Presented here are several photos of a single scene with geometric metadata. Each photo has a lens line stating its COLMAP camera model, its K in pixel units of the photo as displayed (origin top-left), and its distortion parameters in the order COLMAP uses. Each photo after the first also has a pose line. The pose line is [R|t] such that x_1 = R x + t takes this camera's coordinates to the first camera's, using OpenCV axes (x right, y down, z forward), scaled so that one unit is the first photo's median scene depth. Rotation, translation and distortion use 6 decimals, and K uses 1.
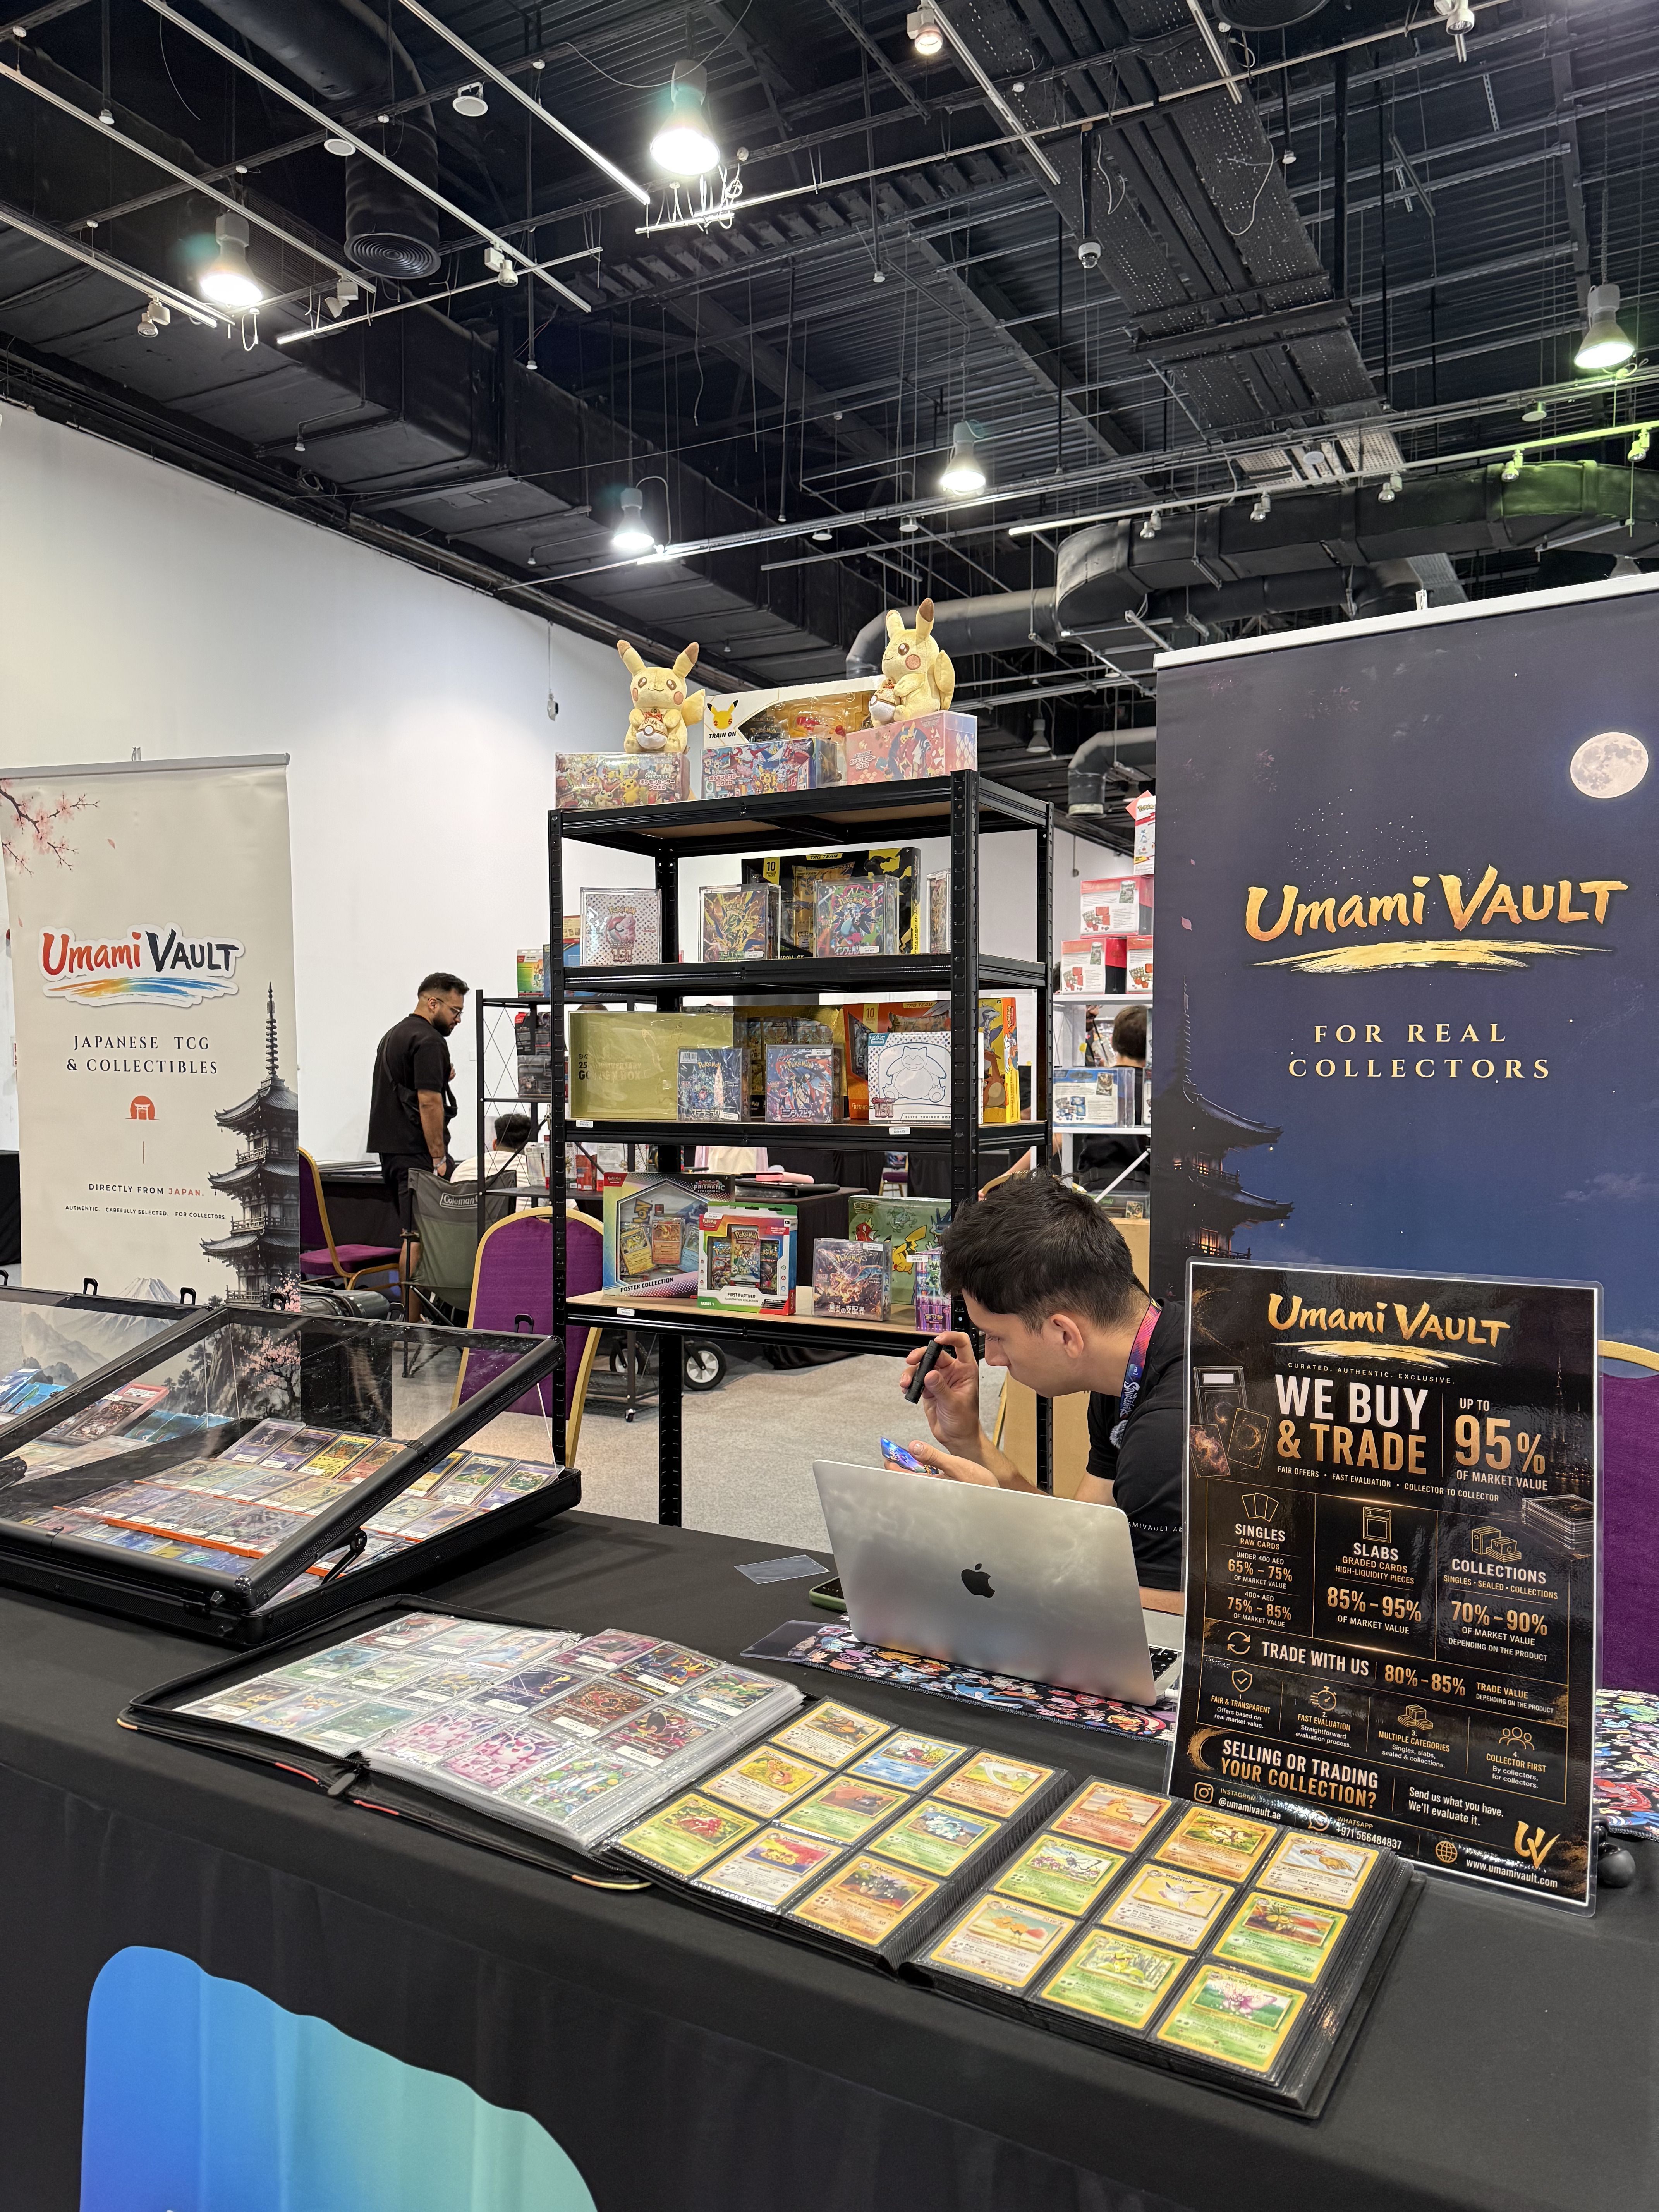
lens RADIAL K [[1545.2, 0, 830.7], [0, 1545.2, 1117.4], [0, 0, 1]] dist [0.062914, -0.008305]
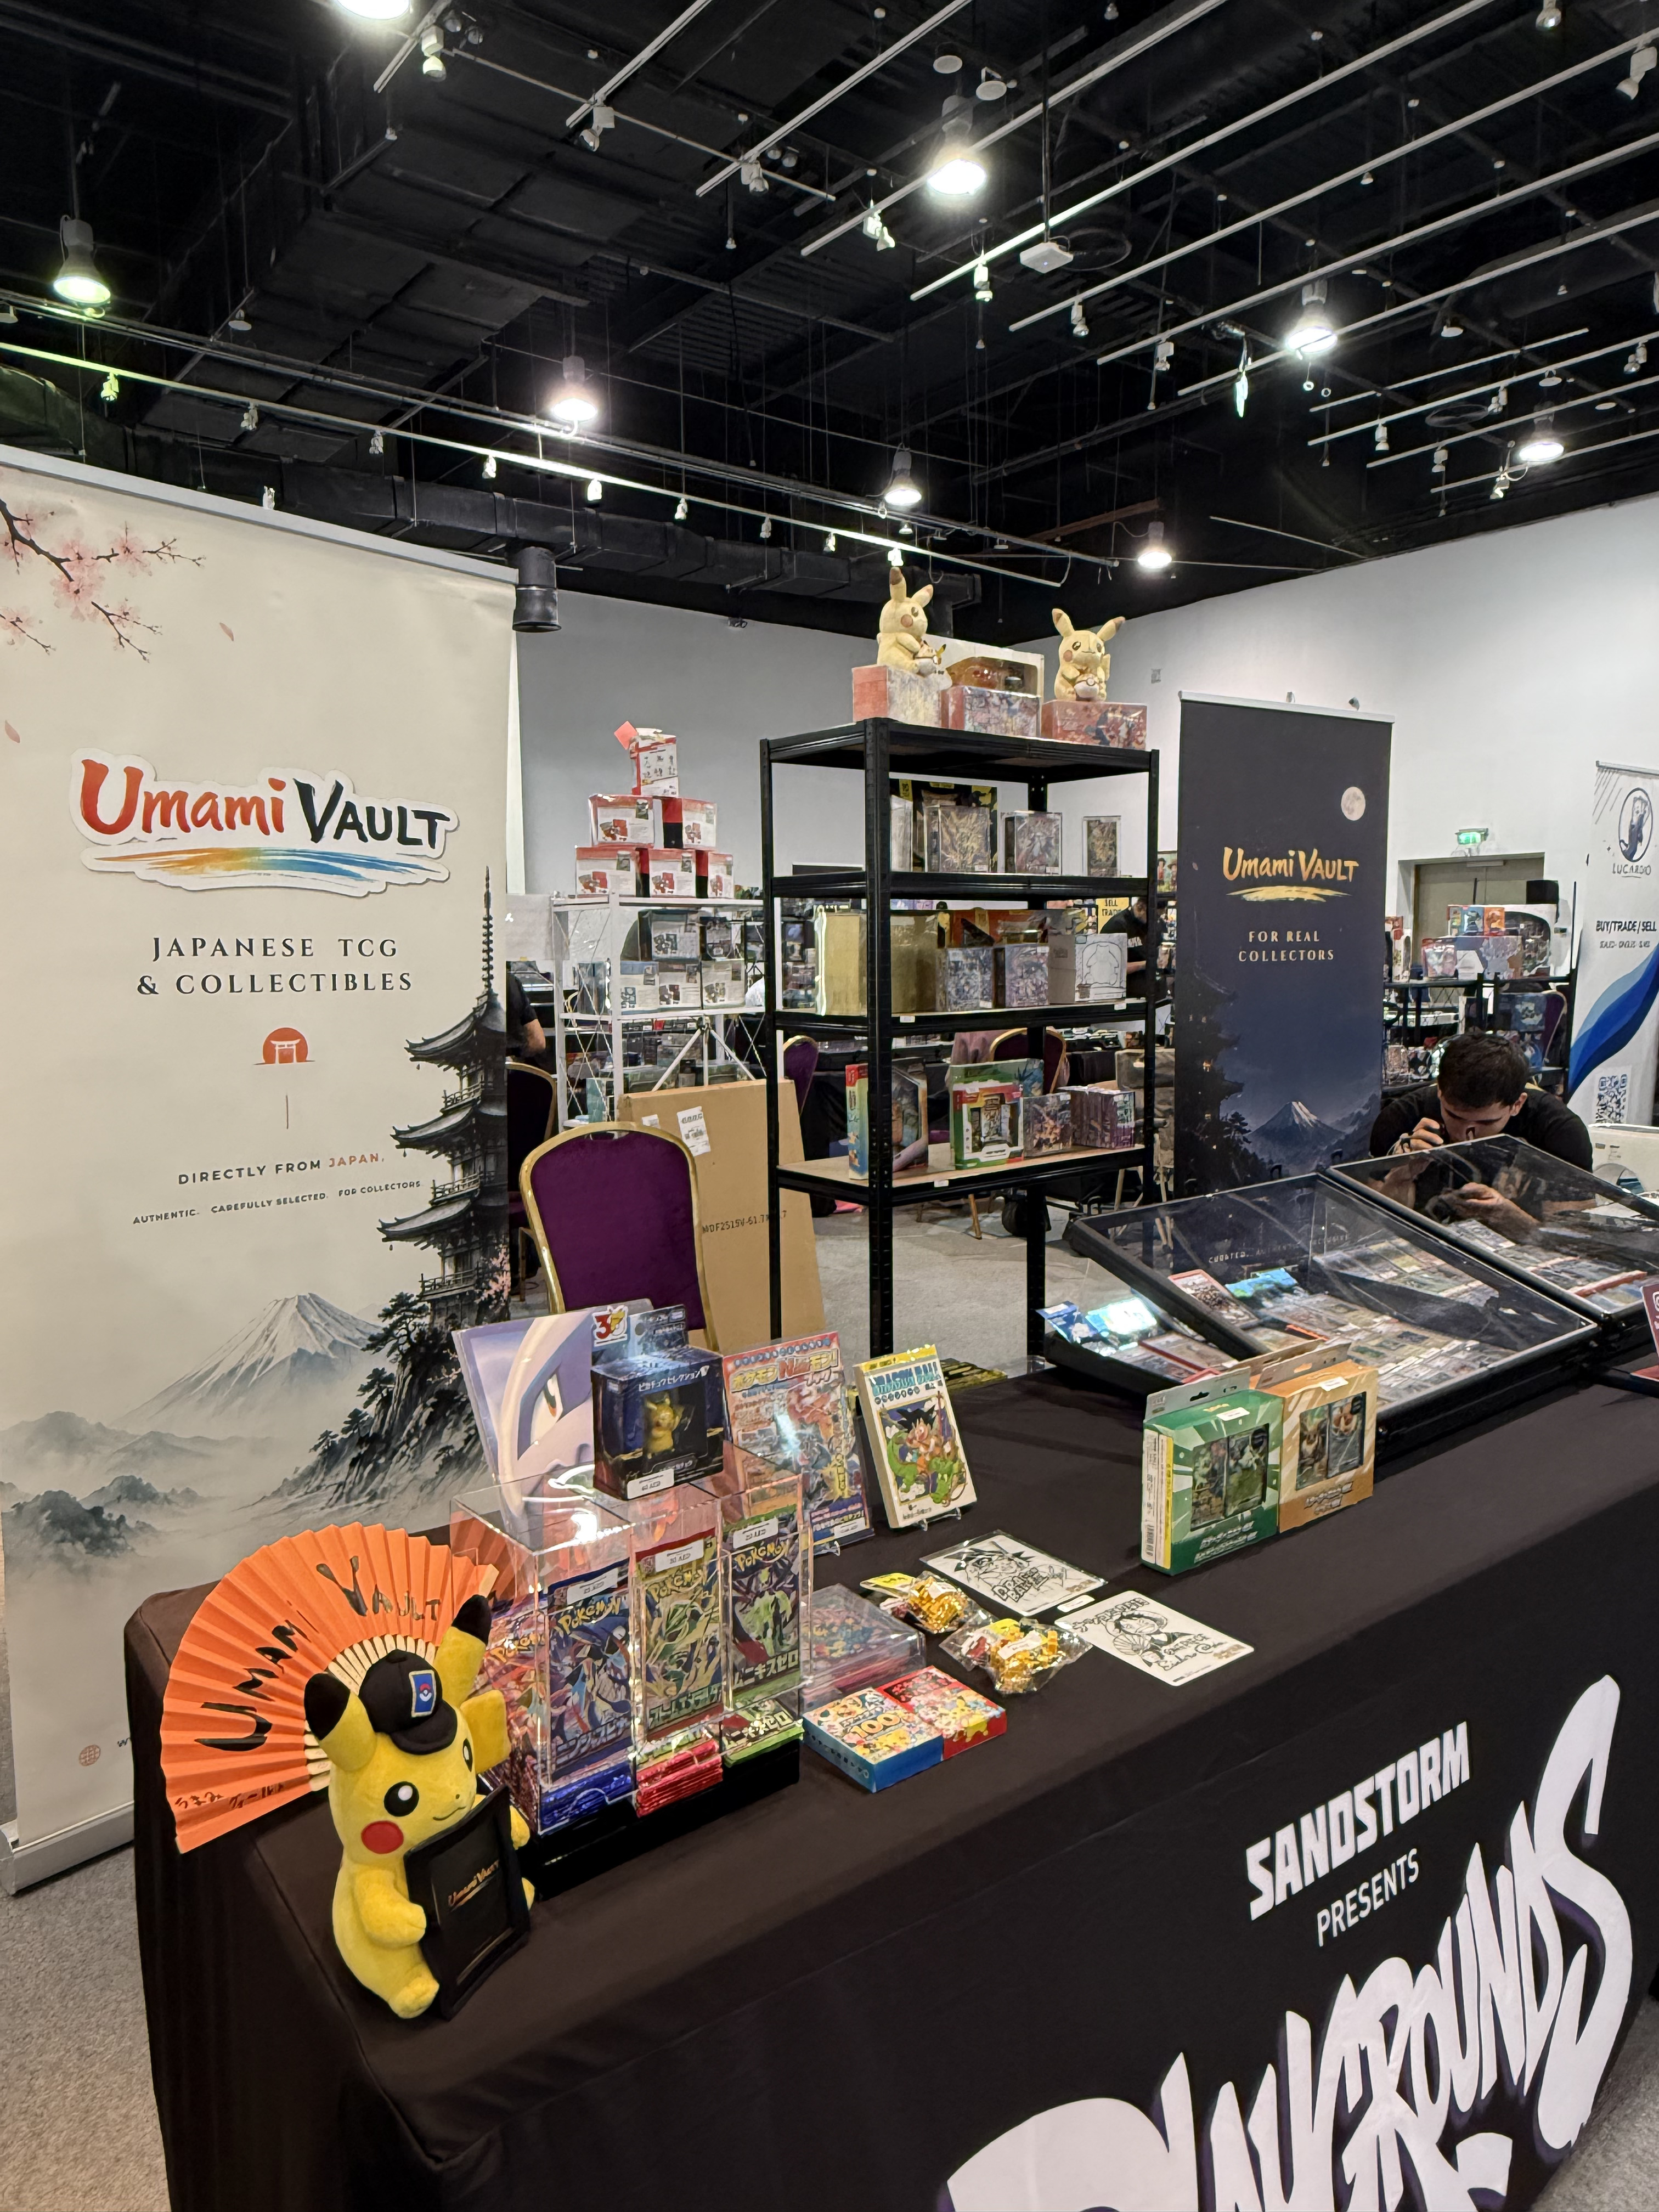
lens RADIAL K [[1422.0, 0, 831.6], [0, 1422.0, 1111.8], [0, 0, 1]] dist [0.002831, 0.005212]
pose [[0.392034, -0.114214, 0.912833, -0.922717], [0.043135, 0.993454, 0.105776, -0.032935], [-0.918939, -0.002093, 0.394395, 0.556050]]
